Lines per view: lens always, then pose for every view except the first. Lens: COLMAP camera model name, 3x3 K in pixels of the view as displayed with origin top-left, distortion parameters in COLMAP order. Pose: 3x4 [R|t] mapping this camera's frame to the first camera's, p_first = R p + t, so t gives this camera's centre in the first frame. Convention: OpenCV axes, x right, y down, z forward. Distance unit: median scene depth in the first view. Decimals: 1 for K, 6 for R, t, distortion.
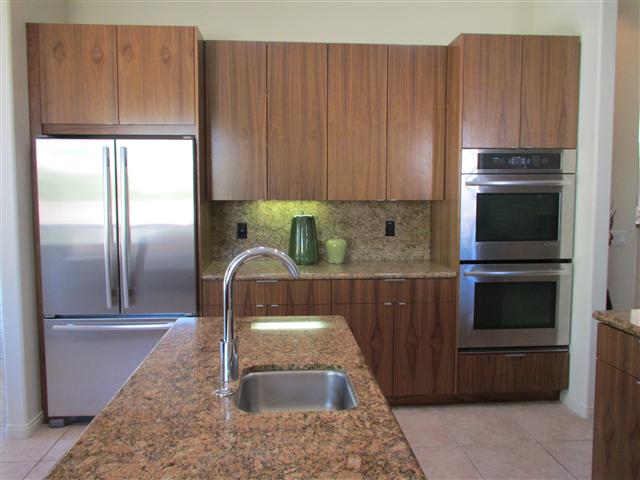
lens RADIAL K [[528.0, 0, 319.7], [0, 528.0, 238.6], [0, 0, 1]] dist [-0.024855, 0.010263]
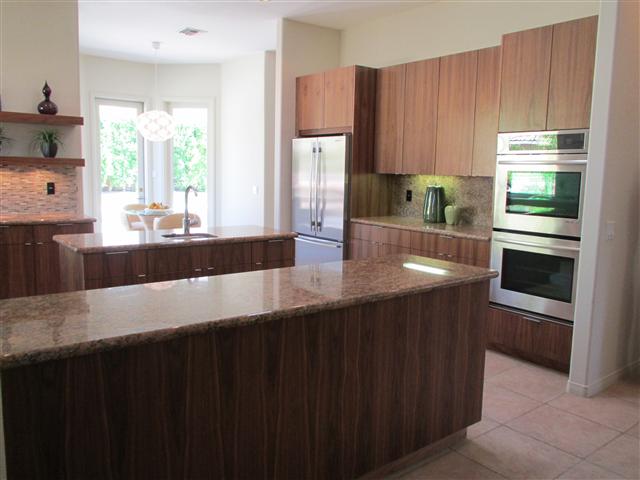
lens RADIAL K [[528.0, 0, 322.1], [0, 528.0, 240.0], [0, 0, 1]] dist [-0.024855, 0.010263]
pose [[0.552533, 0.122315, -0.824467, 1.015478], [-0.085668, 0.992269, 0.089796, -0.004161], [0.829077, 0.021015, 0.558740, 0.015304]]
